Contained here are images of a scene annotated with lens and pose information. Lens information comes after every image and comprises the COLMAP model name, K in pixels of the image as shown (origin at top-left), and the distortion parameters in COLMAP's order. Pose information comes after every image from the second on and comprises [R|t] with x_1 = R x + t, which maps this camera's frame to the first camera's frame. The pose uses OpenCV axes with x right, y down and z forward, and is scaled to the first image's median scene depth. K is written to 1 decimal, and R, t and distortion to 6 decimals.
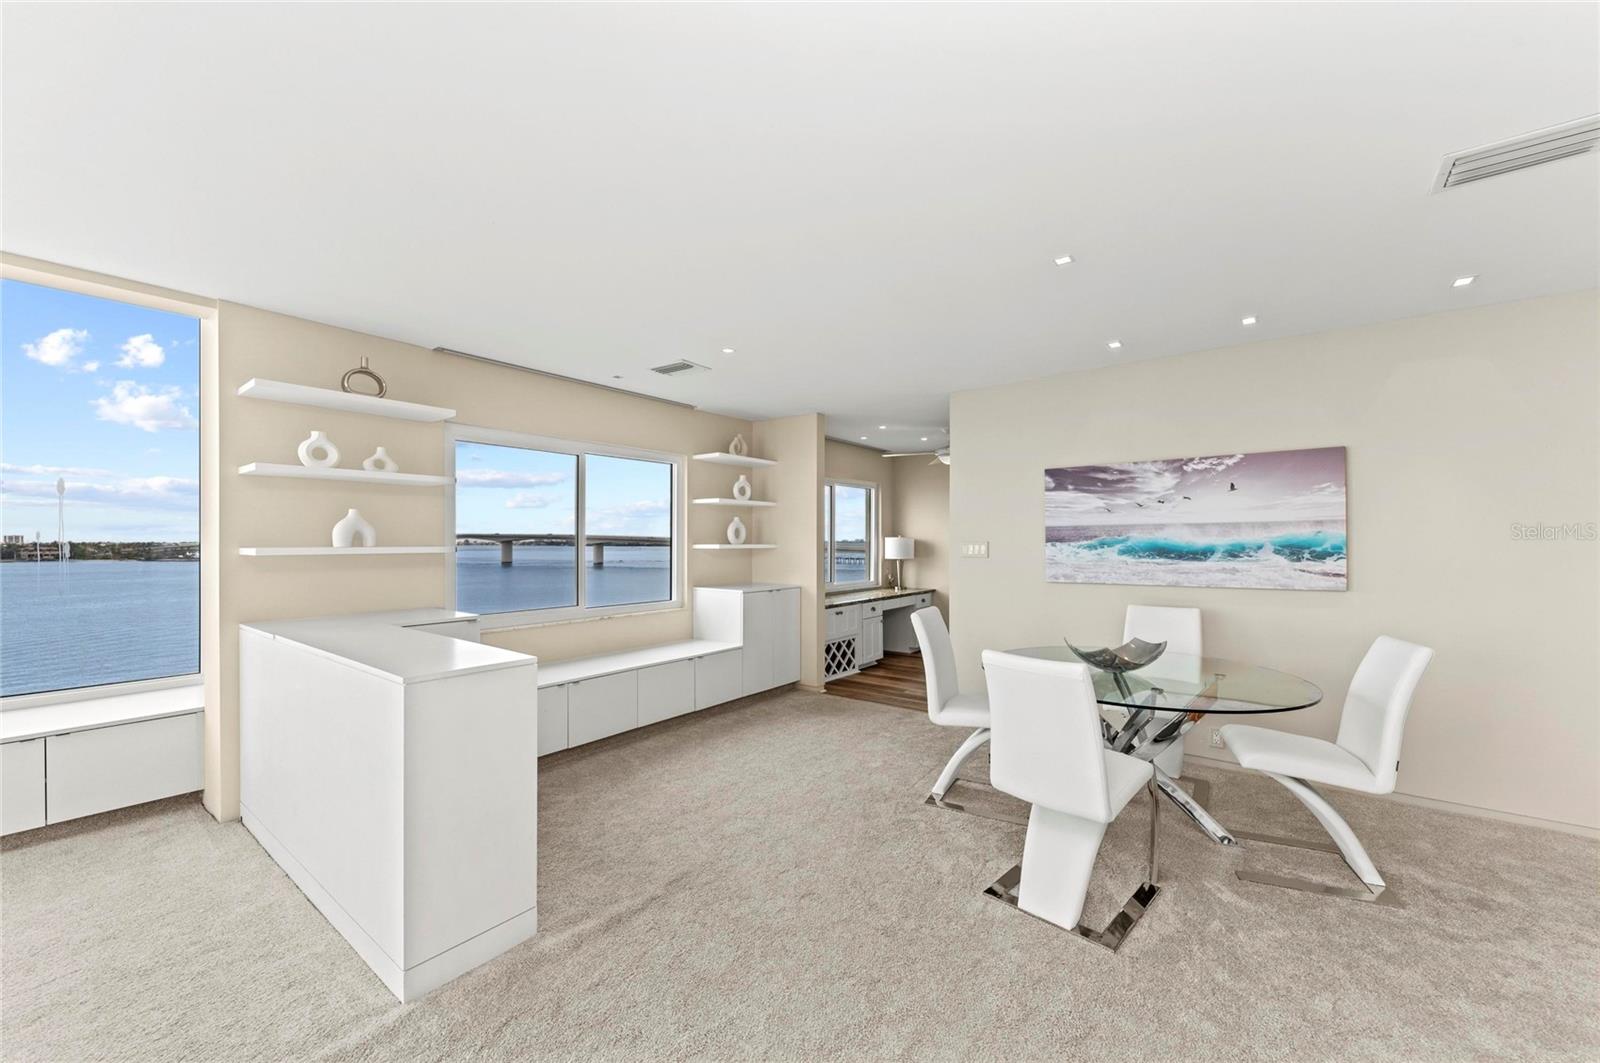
lens RADIAL K [[615.6, 0, 808.3], [0, 615.6, 540.0], [0, 0, 1]] dist [0.002727, -0.004549]
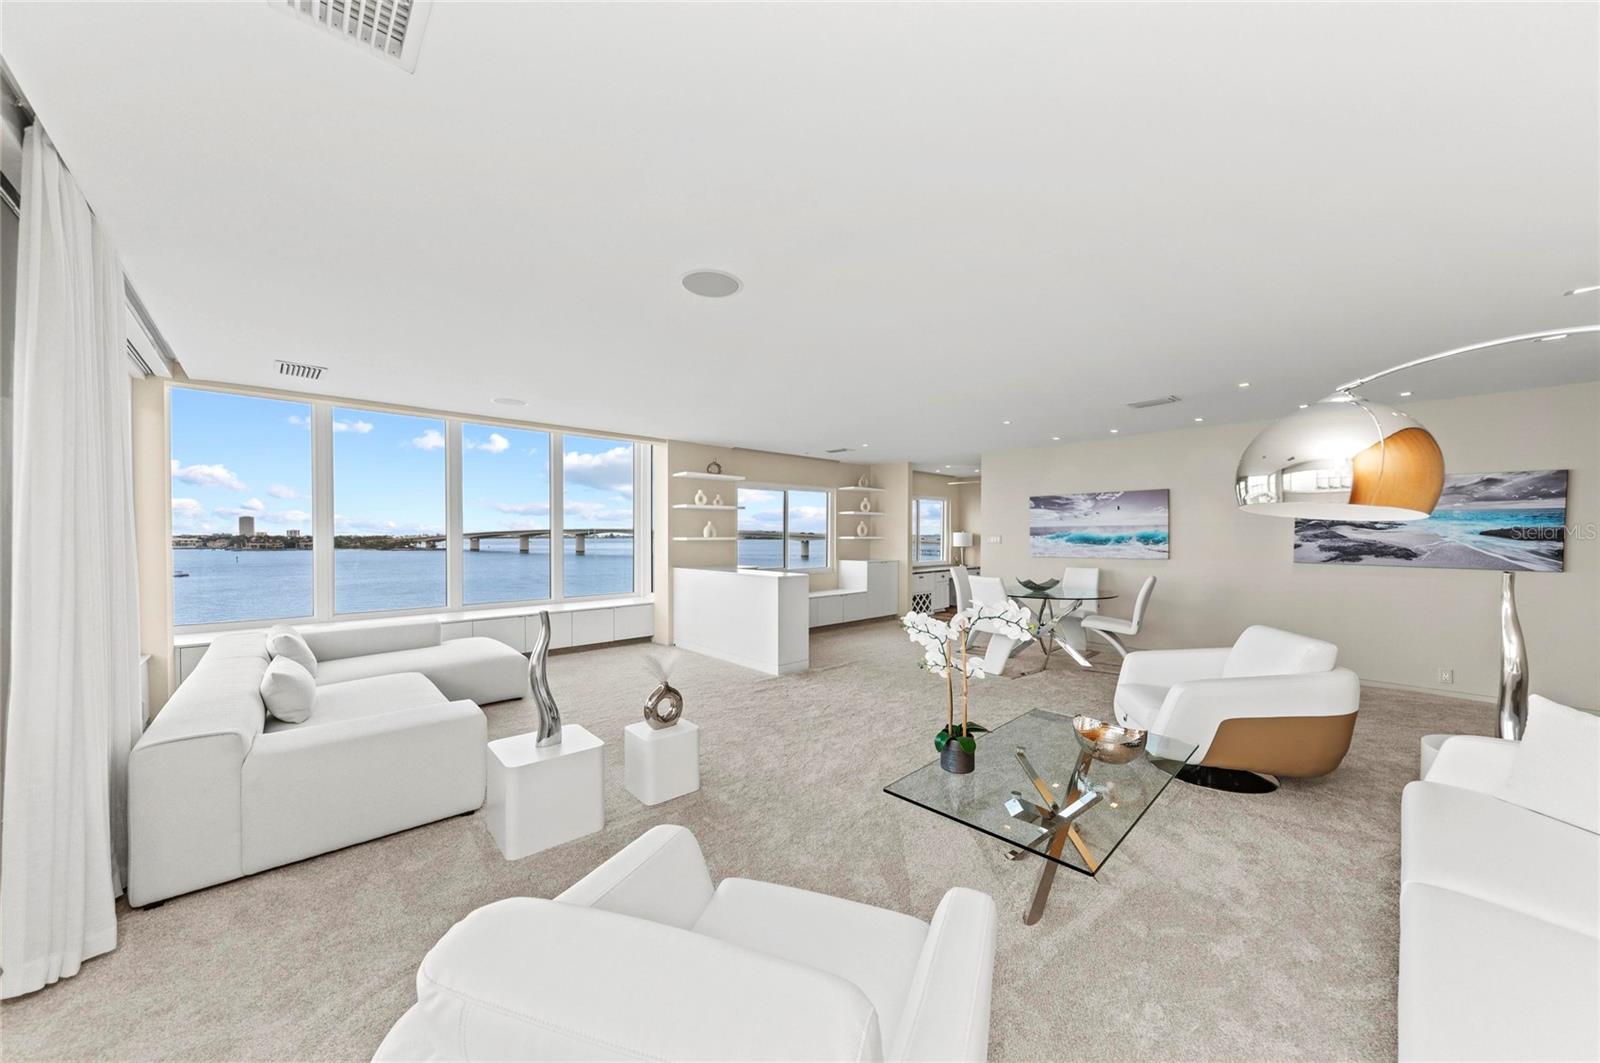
lens RADIAL K [[556.7, 0, 805.0], [0, 556.7, 540.9], [0, 0, 1]] dist [0.007851, -0.005026]
pose [[0.985109, 0.002570, -0.171912, -0.002614], [-0.000388, 0.999919, 0.012720, -0.001375], [0.171930, -0.012464, 0.985030, -0.880363]]
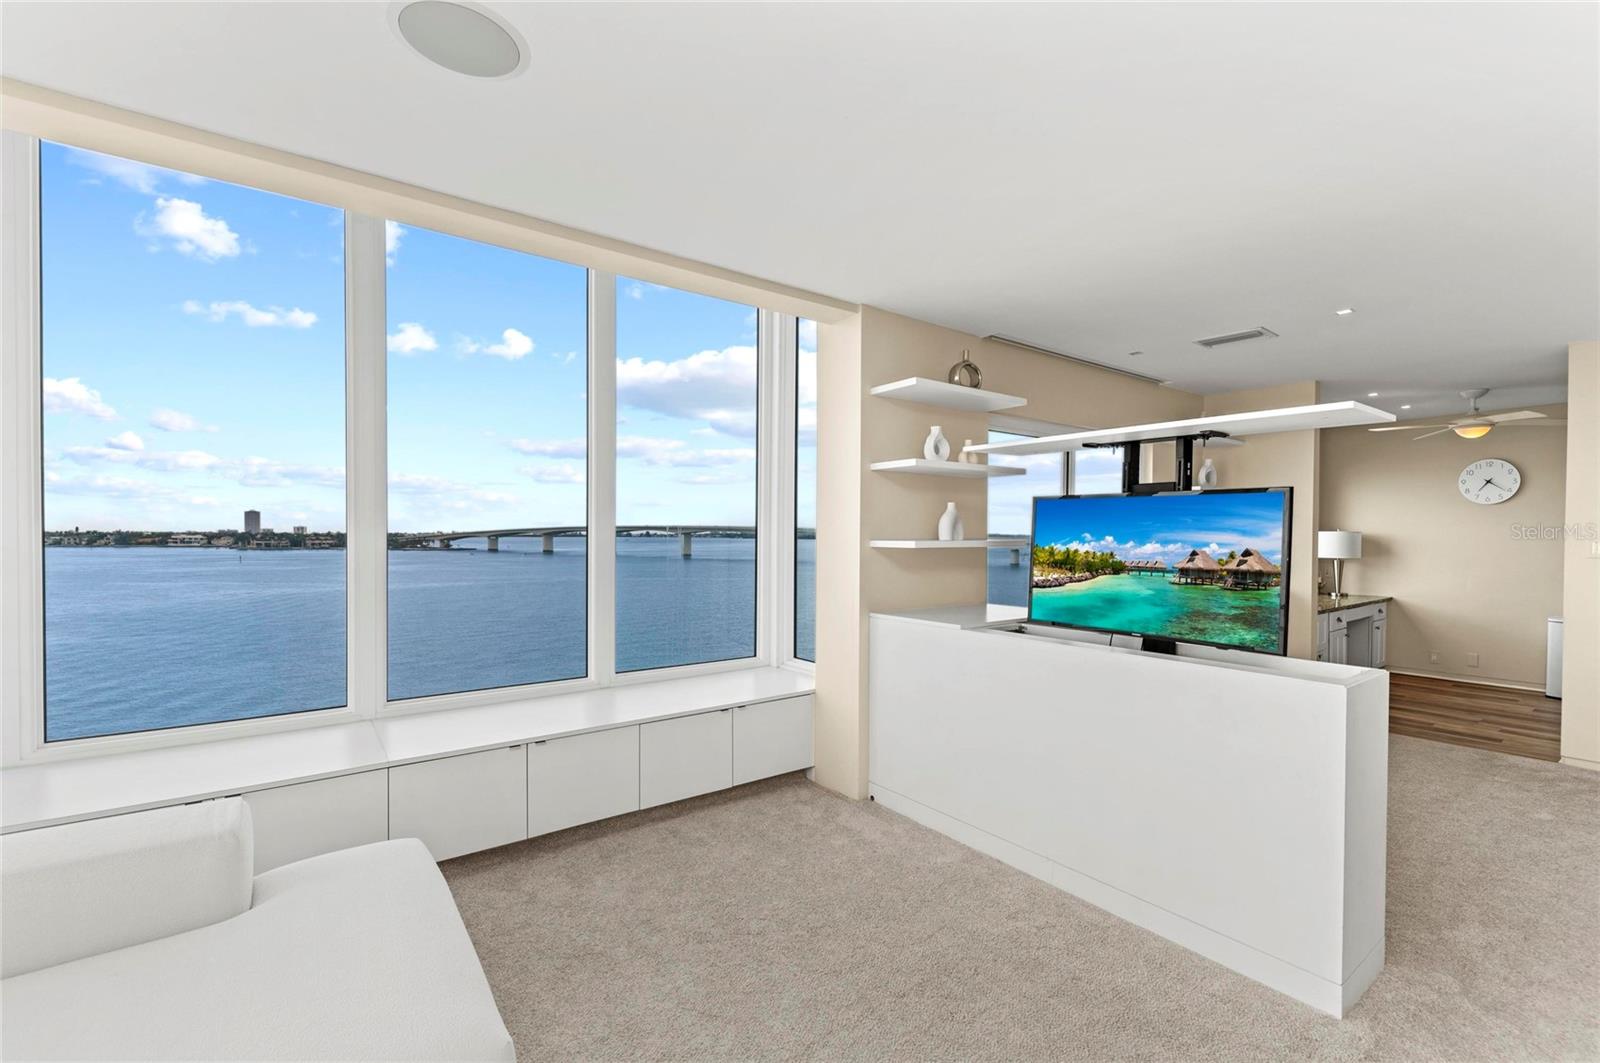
lens RADIAL K [[688.7, 0, 802.2], [0, 688.7, 539.1], [0, 0, 1]] dist [0.002256, -0.000118]
pose [[0.959420, 0.006631, -0.281902, -0.540971], [-0.004074, 0.999945, 0.009656, -0.000102], [0.281951, -0.008116, 0.959395, -0.121647]]
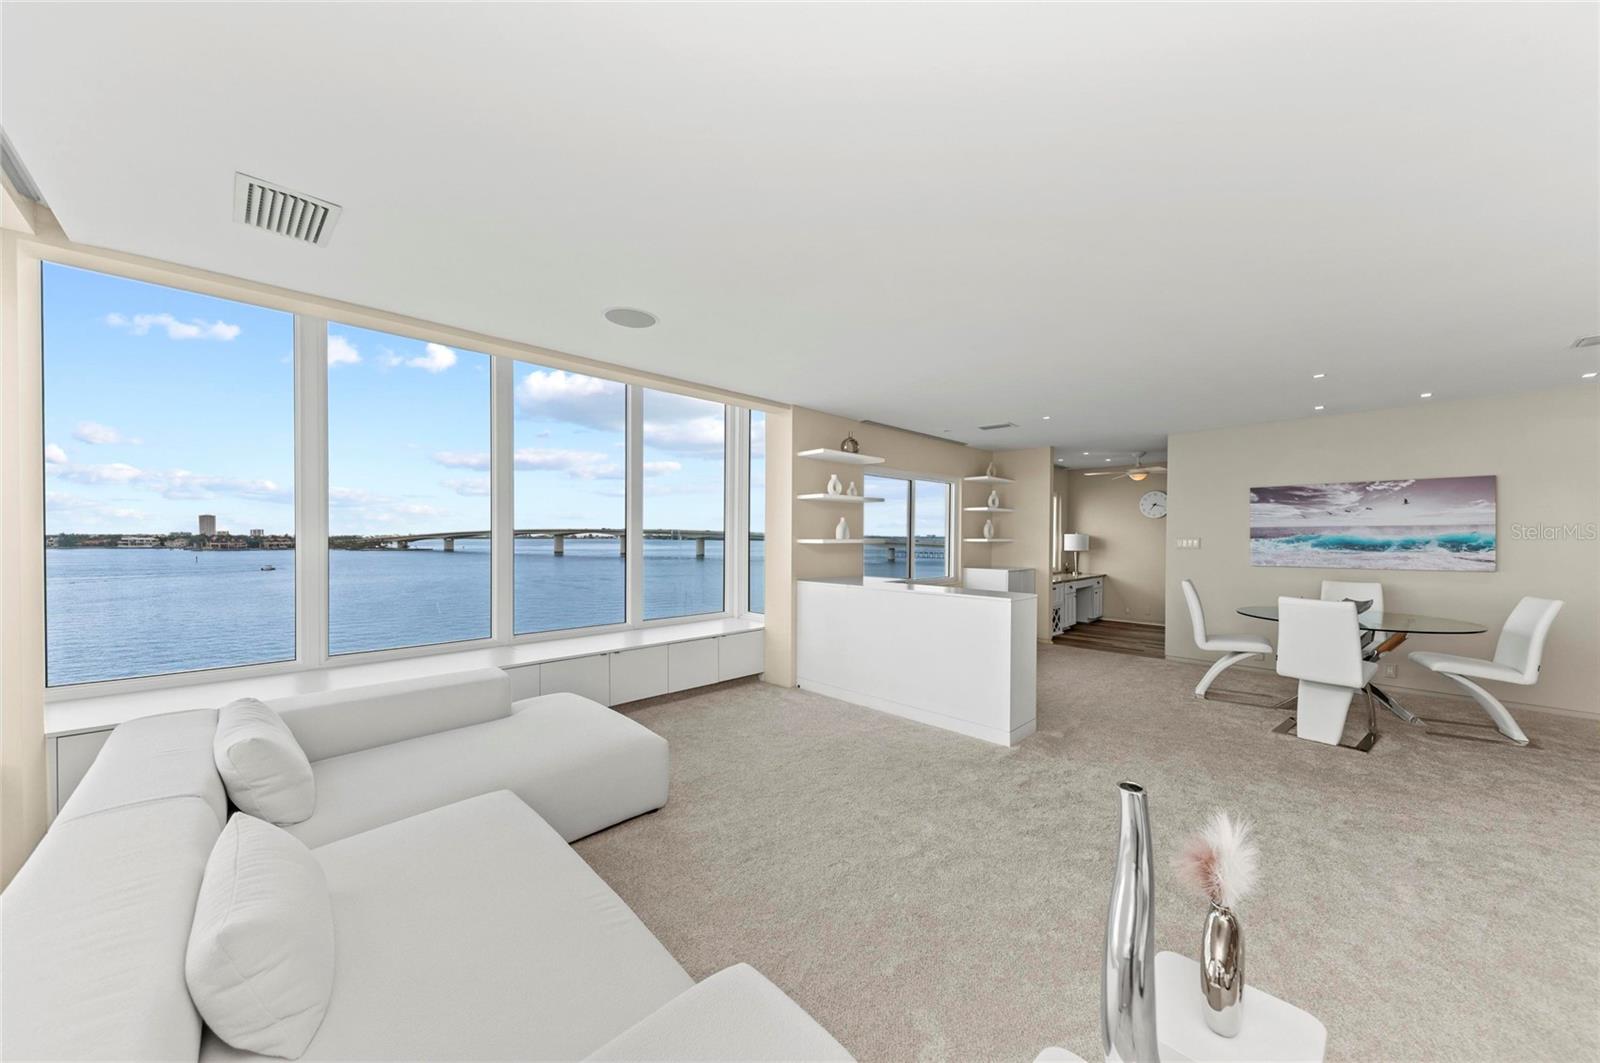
lens RADIAL K [[556.7, 0, 805.0], [0, 556.7, 540.9], [0, 0, 1]] dist [0.007851, -0.005026]
pose [[0.990412, 0.005365, -0.138039, -0.516261], [-0.003987, 0.999939, 0.010258, 0.000578], [0.138086, -0.009609, 0.990374, -0.492025]]
